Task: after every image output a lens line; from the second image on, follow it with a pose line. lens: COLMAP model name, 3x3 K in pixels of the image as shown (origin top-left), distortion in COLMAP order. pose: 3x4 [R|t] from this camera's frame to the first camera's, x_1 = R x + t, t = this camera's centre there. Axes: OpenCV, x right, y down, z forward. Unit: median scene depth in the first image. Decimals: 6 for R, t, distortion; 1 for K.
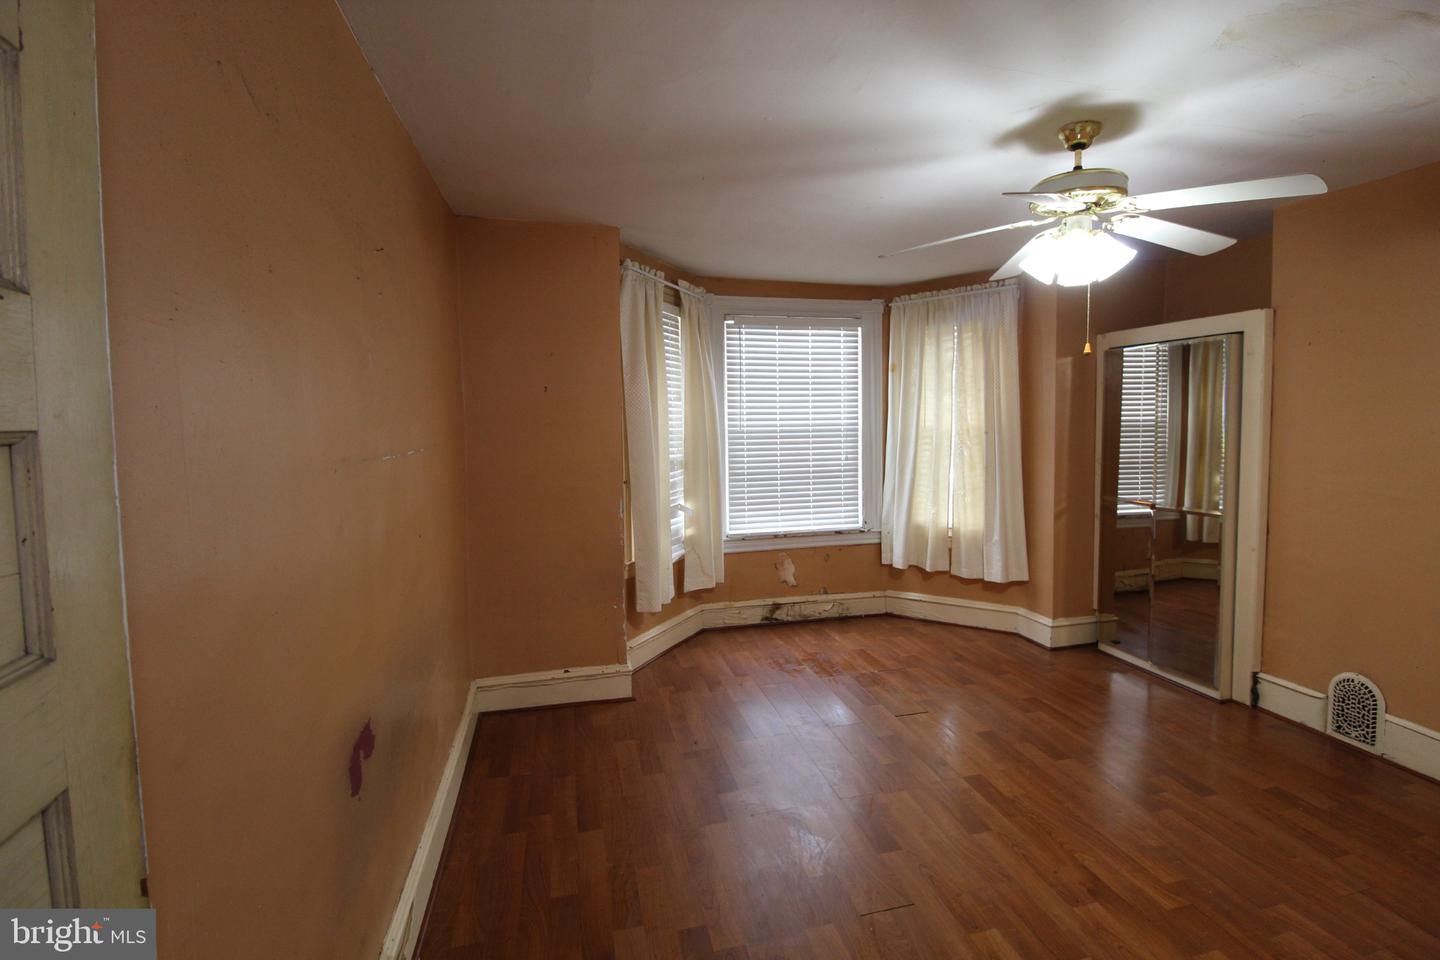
lens RADIAL K [[671.1, 0, 720.5], [0, 671.1, 464.7], [0, 0, 1]] dist [-0.010722, -0.004683]
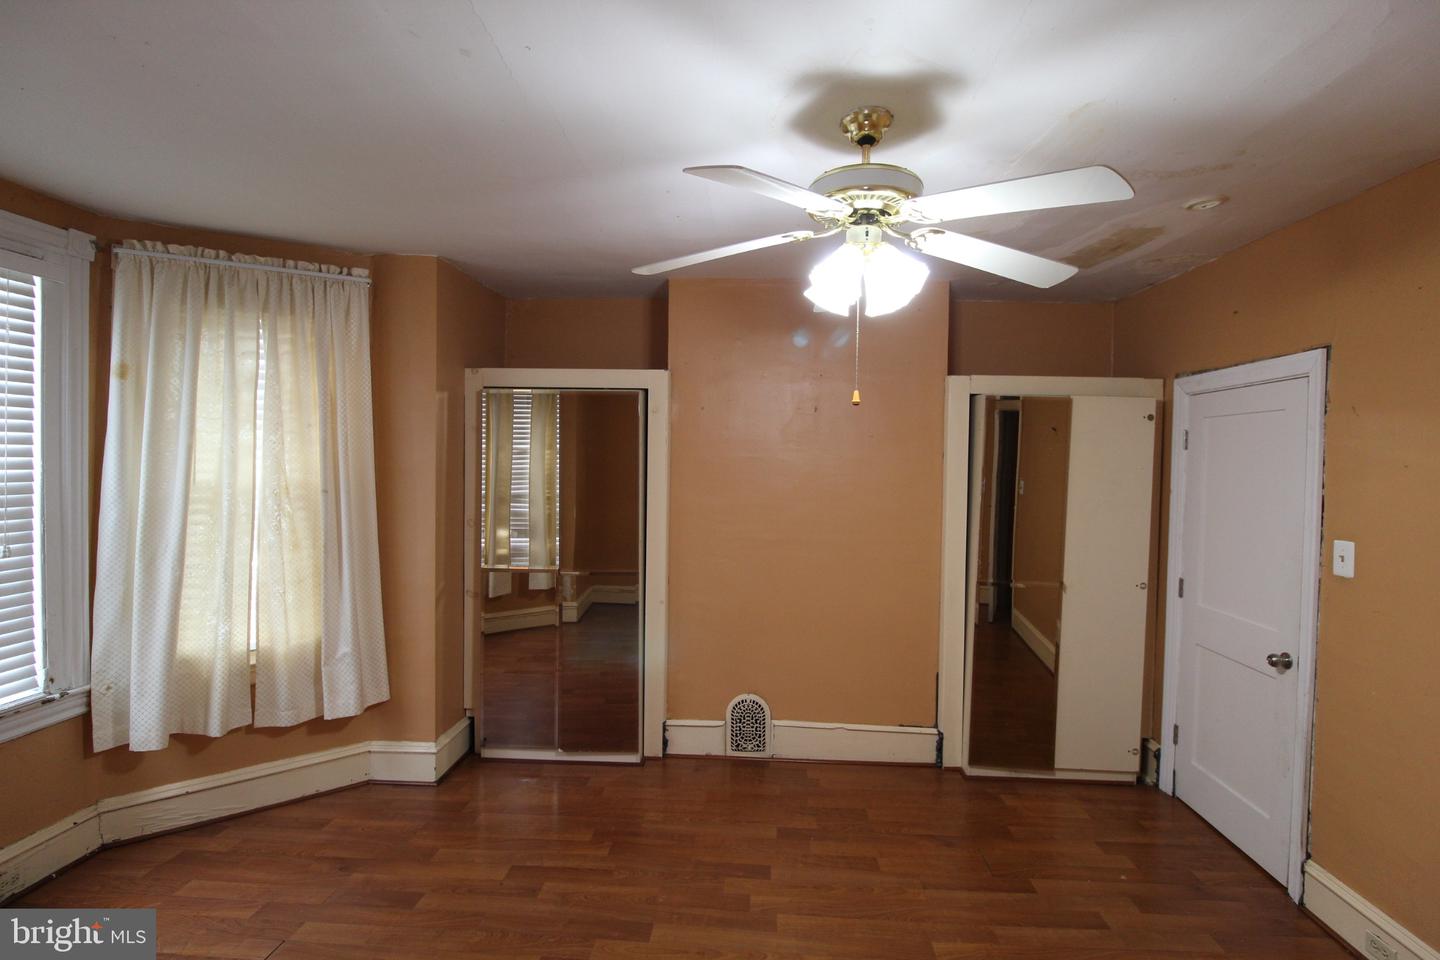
lens RADIAL K [[671.1, 0, 747.7], [0, 671.1, 465.7], [0, 0, 1]] dist [-0.010722, -0.004683]
pose [[0.273585, 0.011107, 0.961784, -0.113727], [0.047604, 0.998552, -0.025072, -0.035880], [-0.960669, 0.052644, 0.272660, 0.416200]]
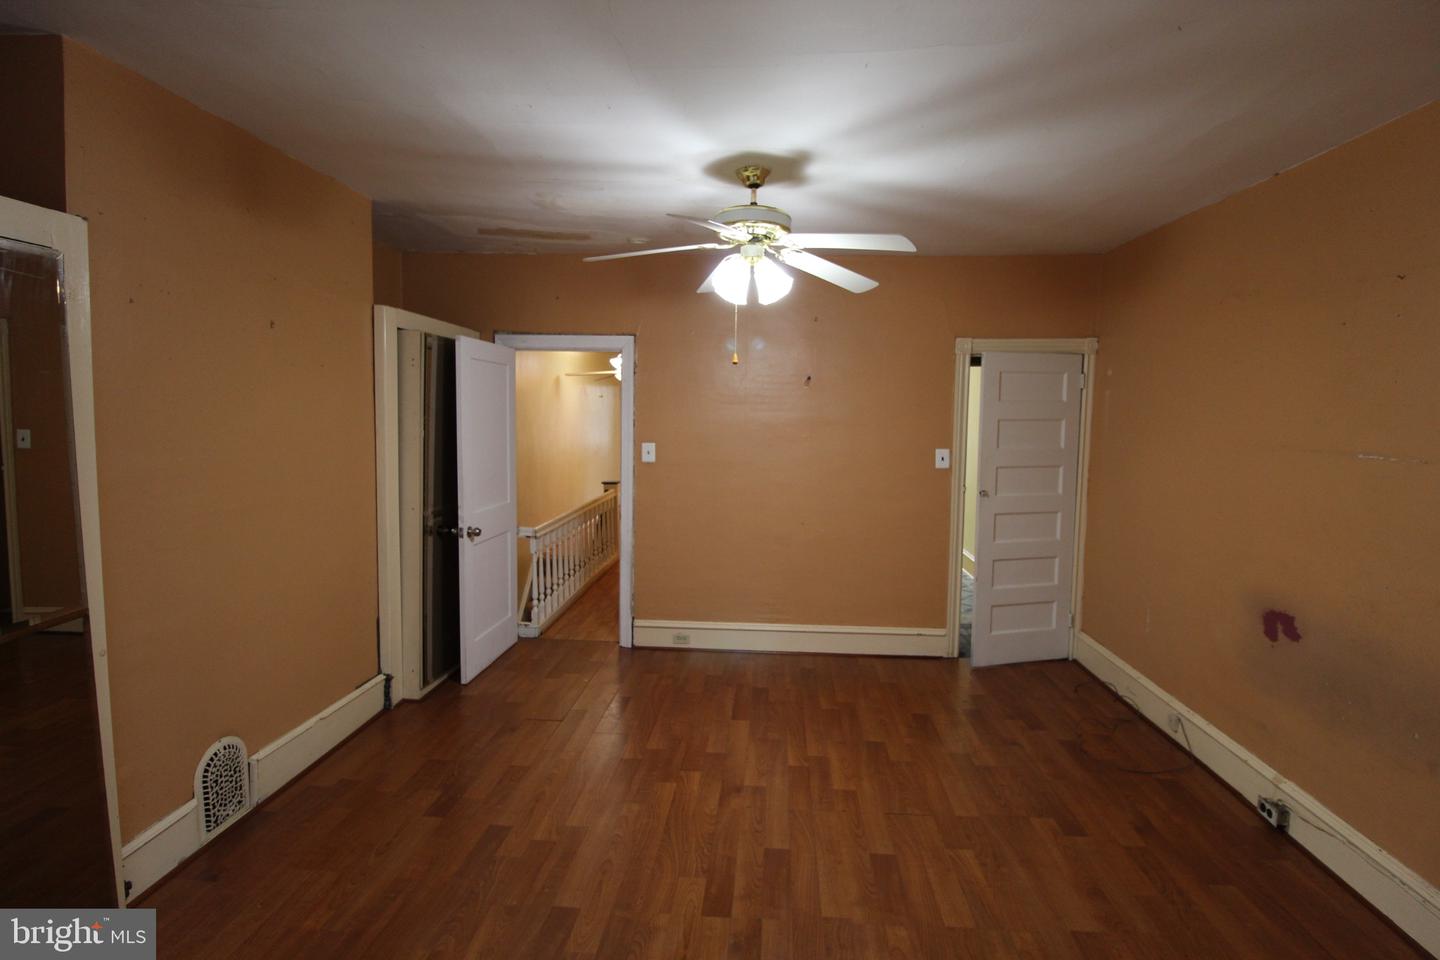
lens RADIAL K [[671.1, 0, 735.5], [0, 671.1, 460.2], [0, 0, 1]] dist [-0.010722, -0.004683]
pose [[-0.958238, -0.024135, 0.284953, 0.097862], [0.015499, 0.990585, 0.136018, -0.071632], [-0.285553, 0.134754, -0.948842, 0.970205]]
